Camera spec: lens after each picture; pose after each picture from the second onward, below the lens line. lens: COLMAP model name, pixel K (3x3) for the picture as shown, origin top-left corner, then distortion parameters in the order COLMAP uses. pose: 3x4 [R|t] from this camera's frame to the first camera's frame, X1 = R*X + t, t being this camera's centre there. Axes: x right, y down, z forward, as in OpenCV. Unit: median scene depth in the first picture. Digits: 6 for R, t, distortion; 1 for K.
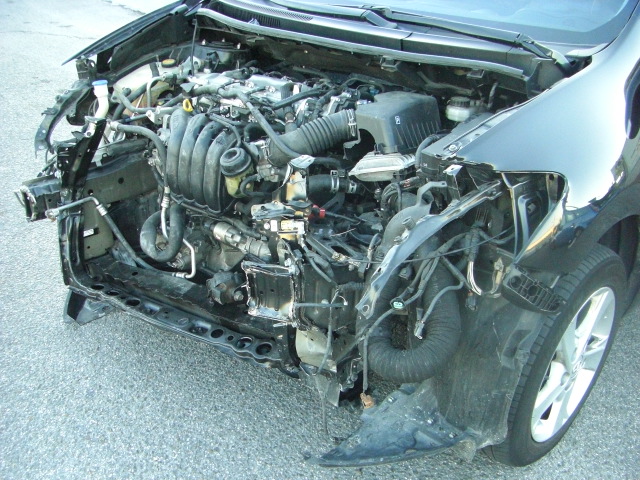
lens RADIAL K [[731.5, 0, 299.5], [0, 731.5, 253.8], [0, 0, 1]] dist [-0.168616, 0.000000]
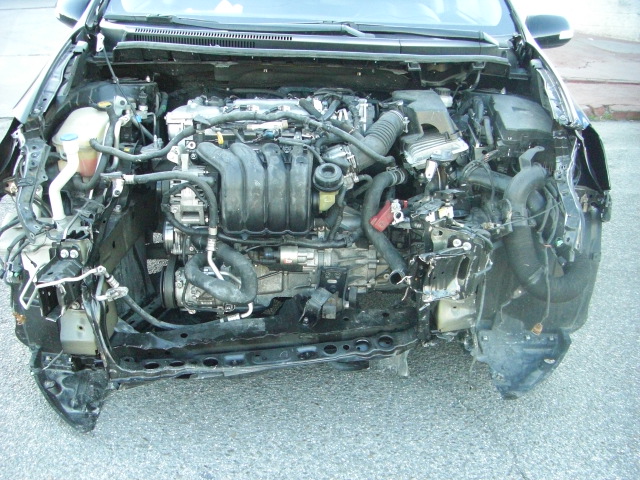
lens RADIAL K [[731.5, 0, 321.2], [0, 731.5, 243.2], [0, 0, 1]] dist [-0.168616, 0.000000]
pose [[0.696070, -0.268697, 0.665799, -0.770613], [0.293609, 0.952775, 0.077554, -0.114767], [-0.655195, 0.141502, 0.742089, 0.244980]]
